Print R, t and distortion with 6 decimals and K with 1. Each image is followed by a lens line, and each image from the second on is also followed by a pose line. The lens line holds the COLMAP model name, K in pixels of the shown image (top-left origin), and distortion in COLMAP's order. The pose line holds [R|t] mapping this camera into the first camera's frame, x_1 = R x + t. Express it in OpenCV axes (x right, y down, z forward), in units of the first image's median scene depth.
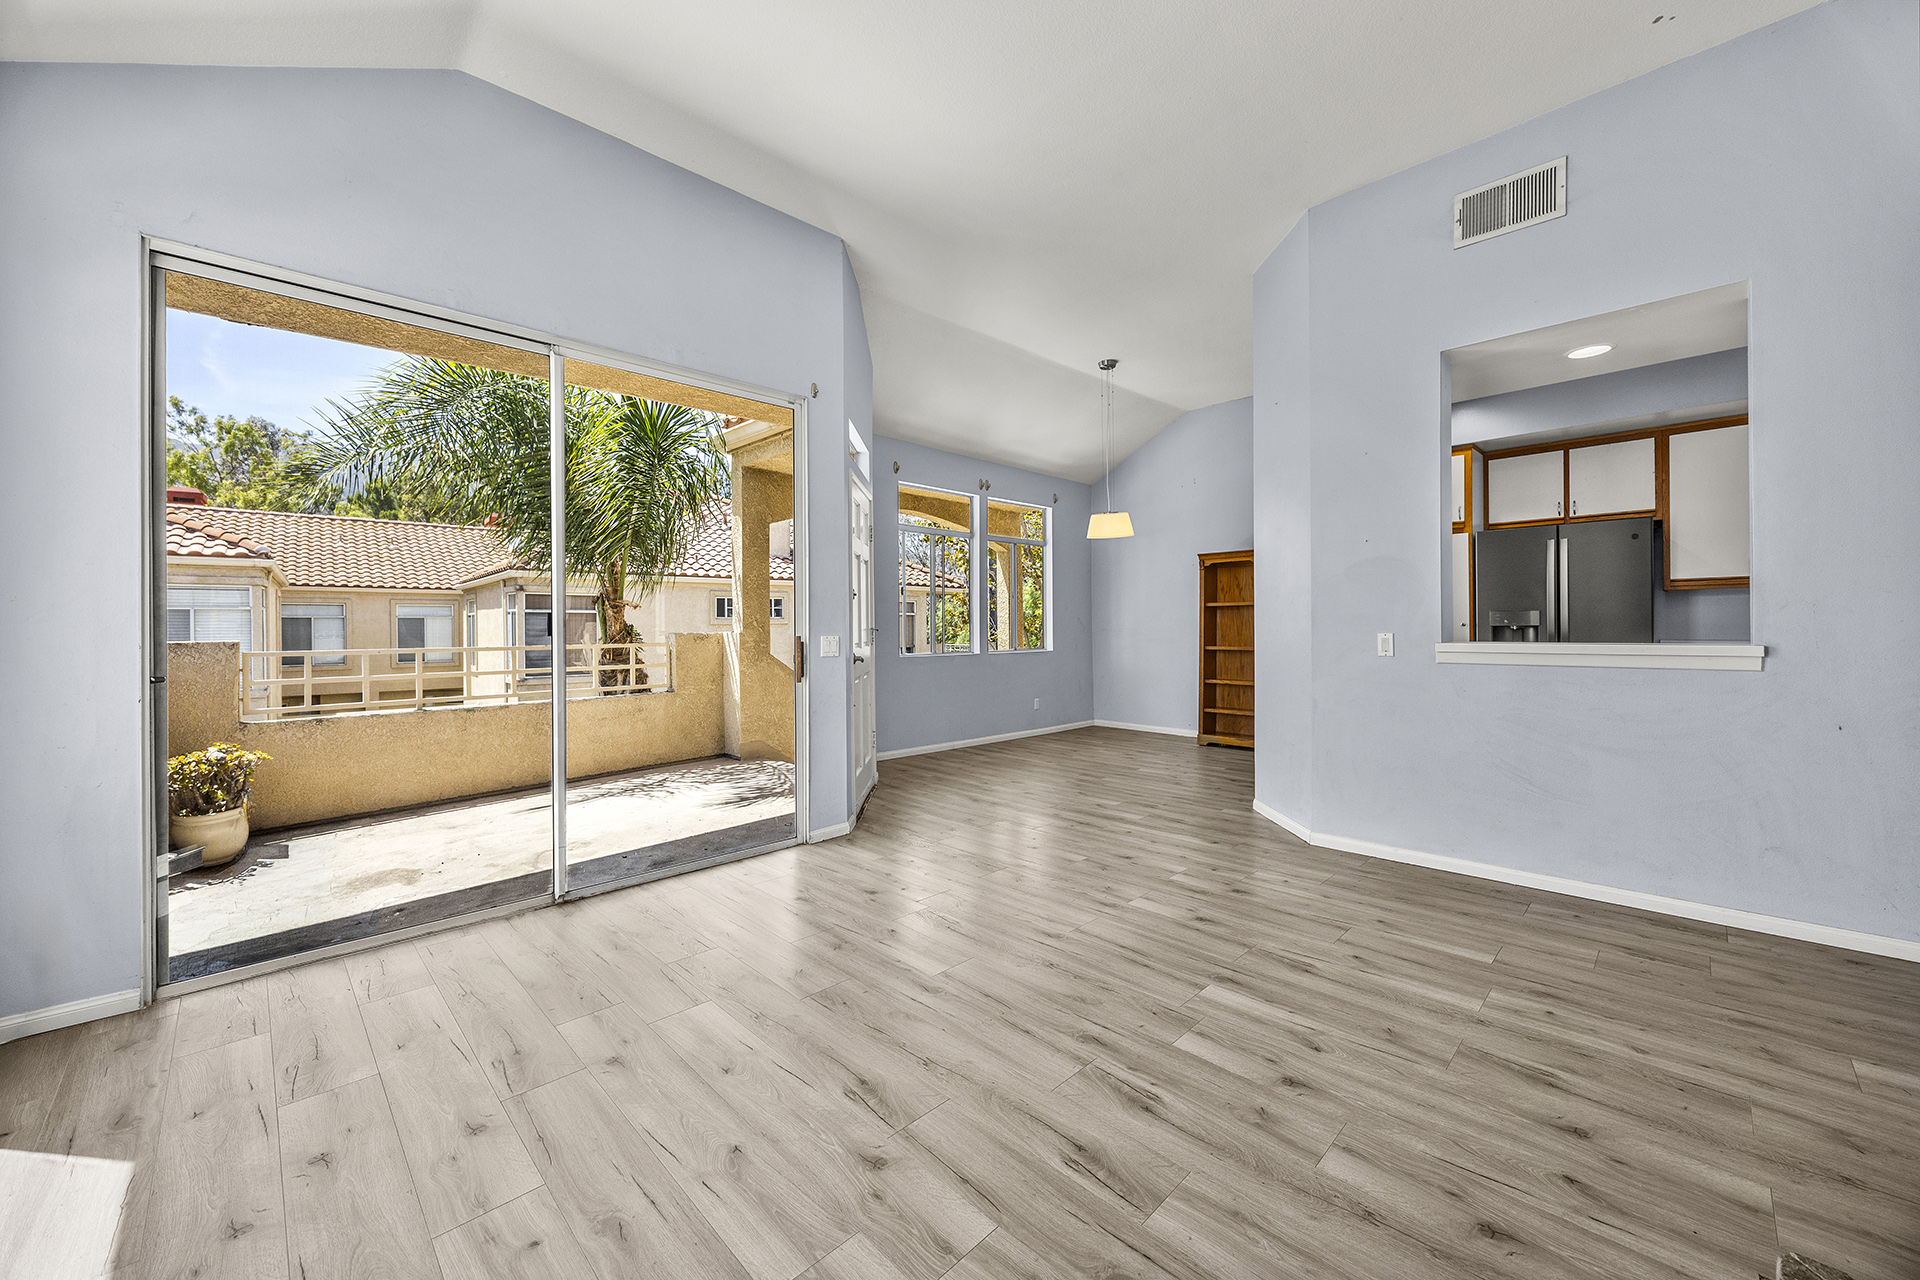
lens RADIAL K [[730.9, 0, 959.7], [0, 730.9, 627.7], [0, 0, 1]] dist [-0.001067, -0.000162]
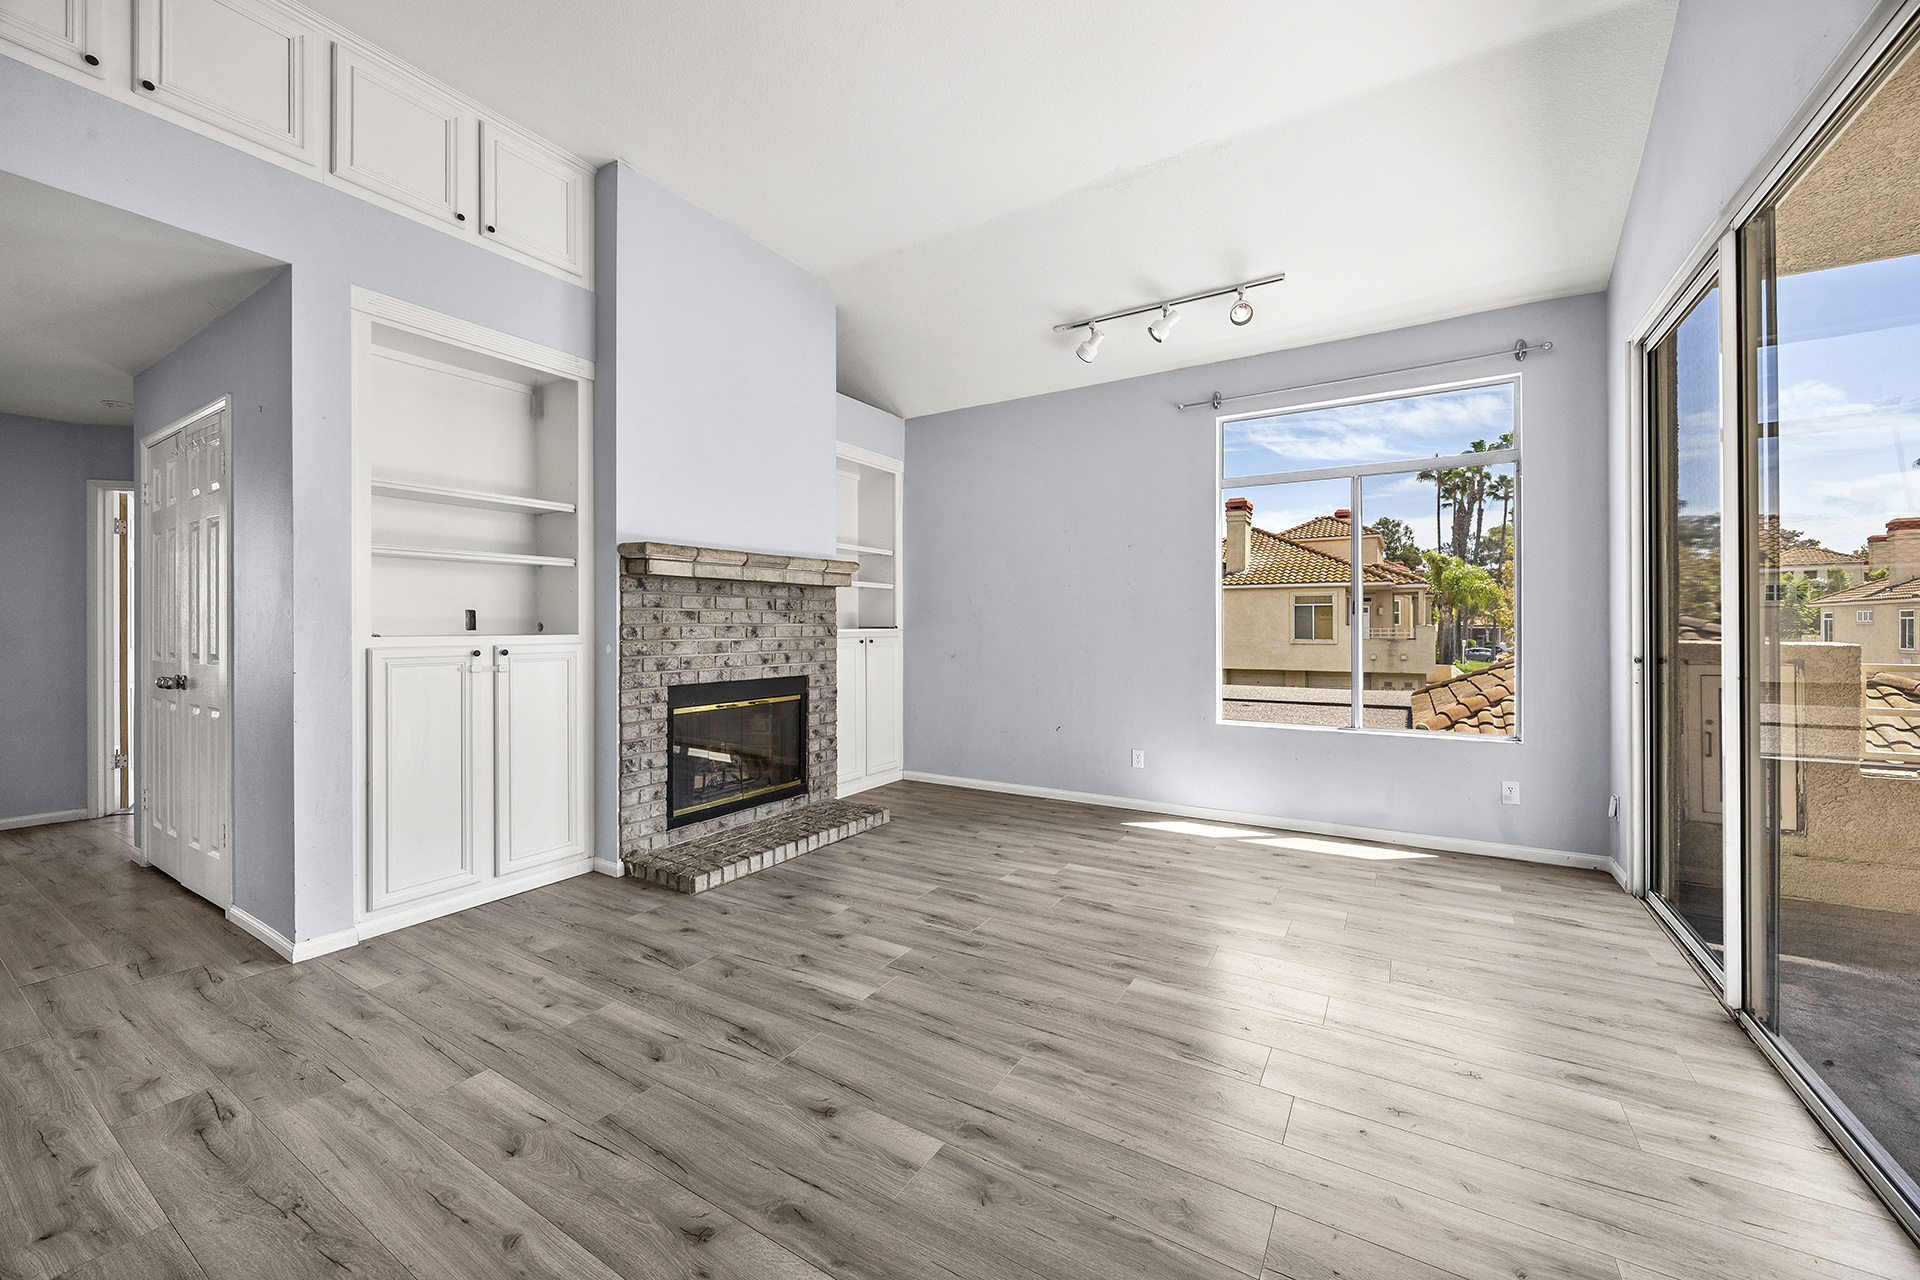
lens RADIAL K [[730.9, 0, 959.7], [0, 730.9, 627.7], [0, 0, 1]] dist [-0.001067, -0.000162]
pose [[-0.970773, 0.011331, -0.239732, 0.391066], [0.009979, 0.999927, 0.006853, -0.009938], [0.239792, 0.004260, -0.970815, 1.737218]]
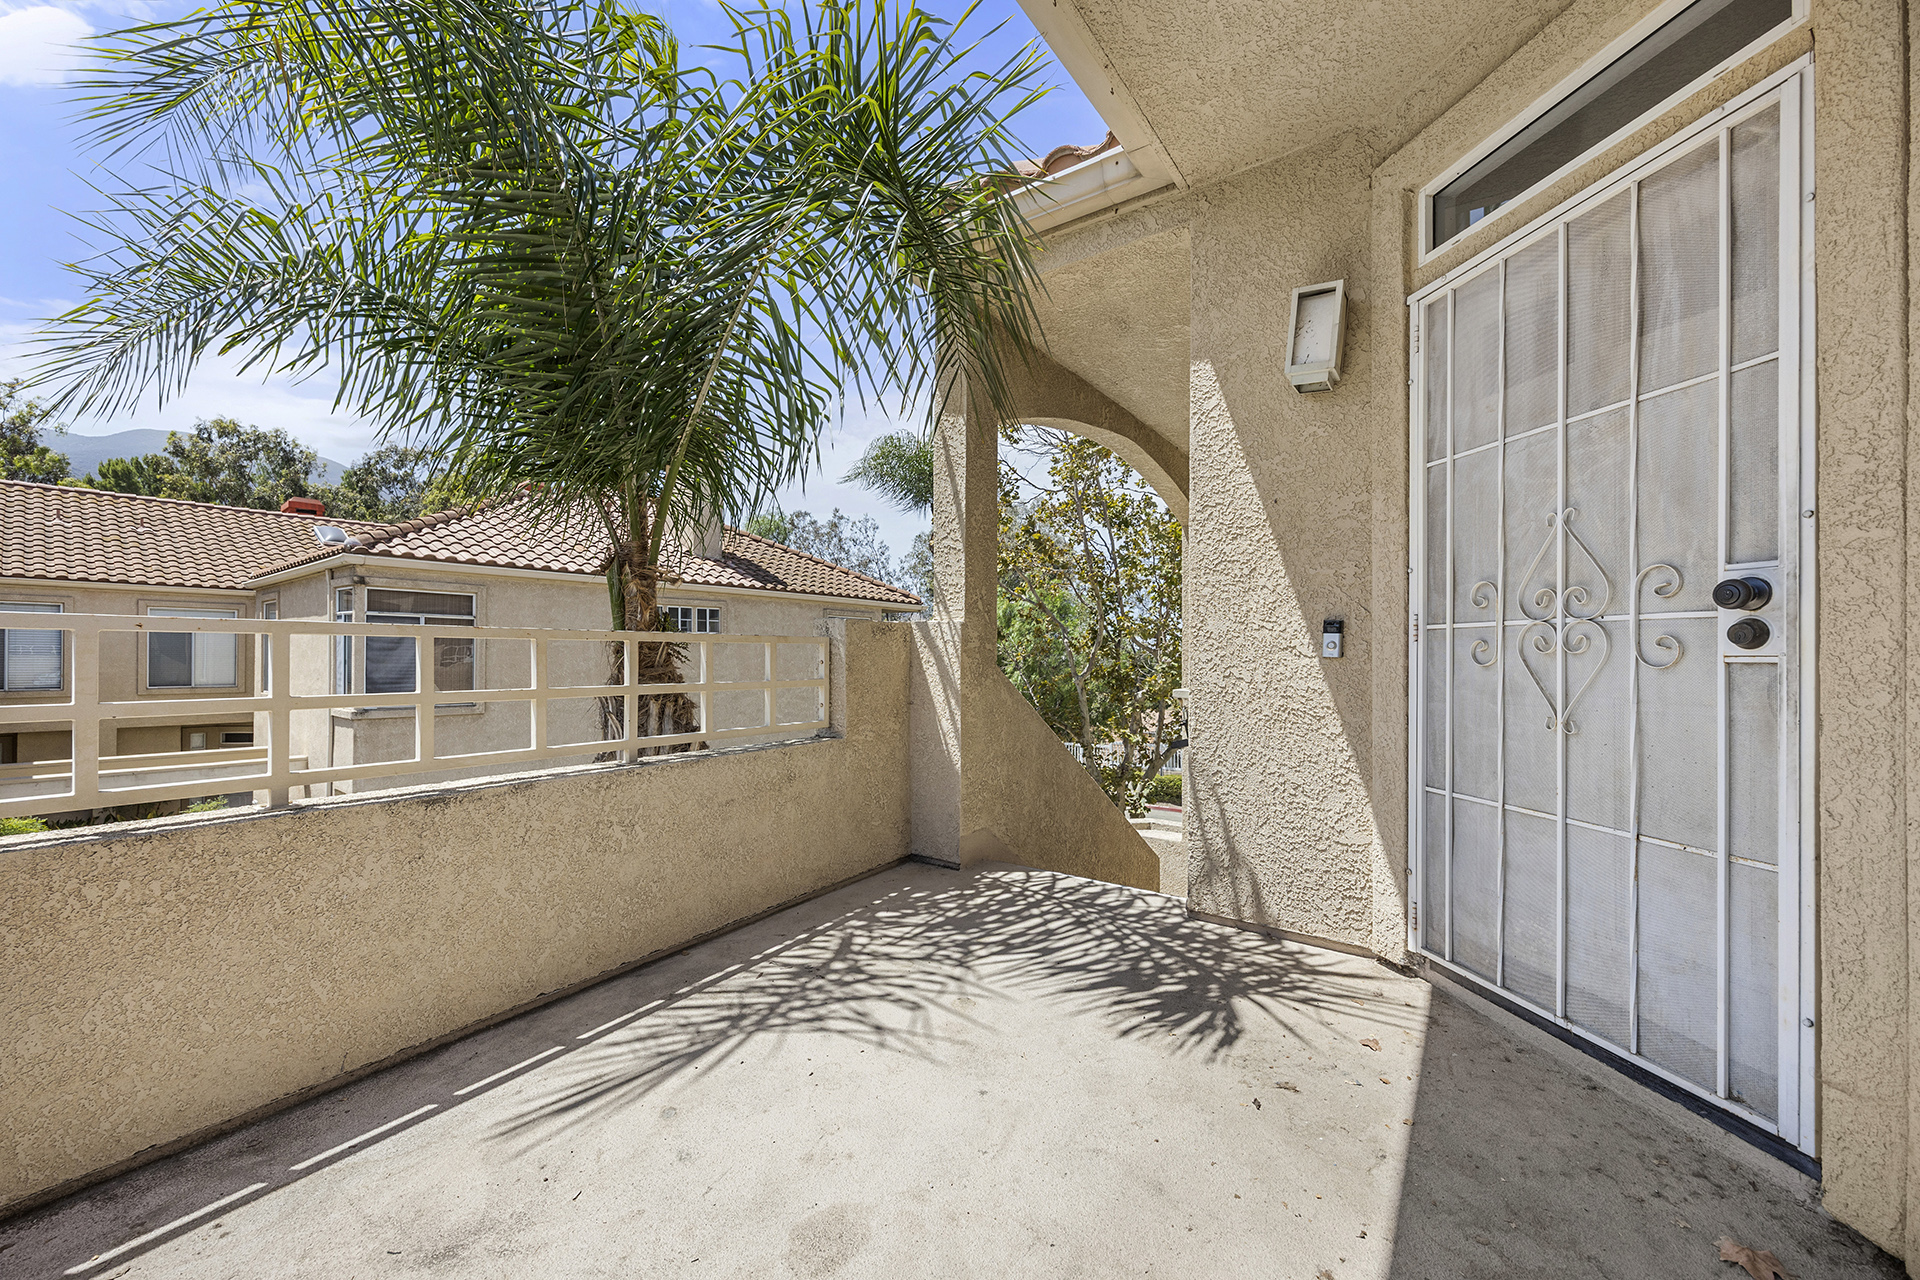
lens RADIAL K [[739.4, 0, 953.7], [0, 739.4, 652.5], [0, 0, 1]] dist [-0.001942, -0.000330]
pose [[0.984323, 0.010807, 0.176045, -0.979294], [-0.009673, 0.999927, -0.007296, 0.082662], [-0.176110, 0.005478, 0.984355, 1.214137]]
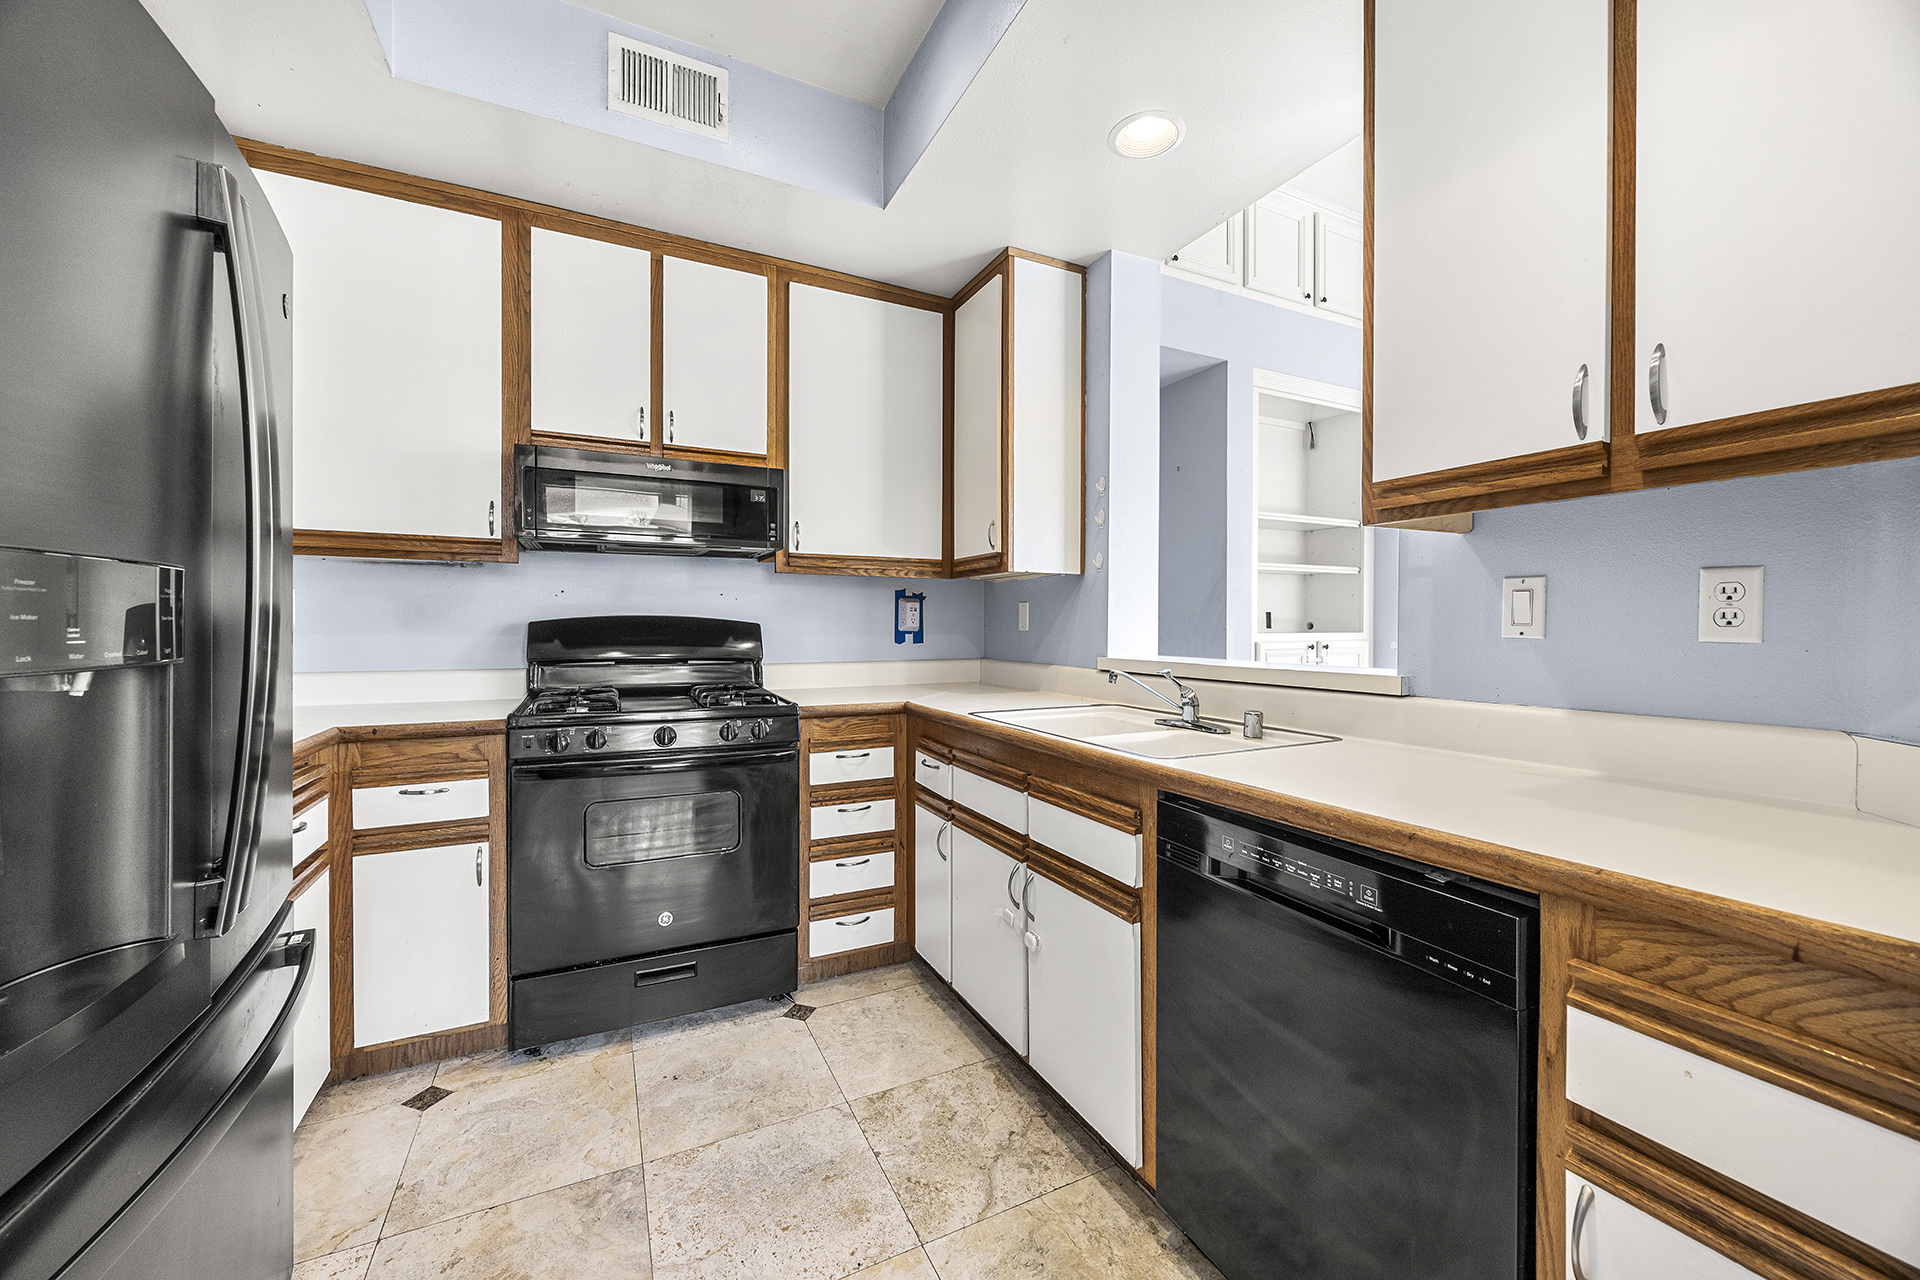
lens RADIAL K [[745.1, 0, 990.5], [0, 745.1, 634.1], [0, 0, 1]] dist [0.000631, 0.000113]
pose [[-0.958321, 0.005658, 0.285637, 1.023524], [0.009577, 0.999878, 0.012326, -0.018063], [-0.285532, 0.014548, -0.958259, 2.003818]]
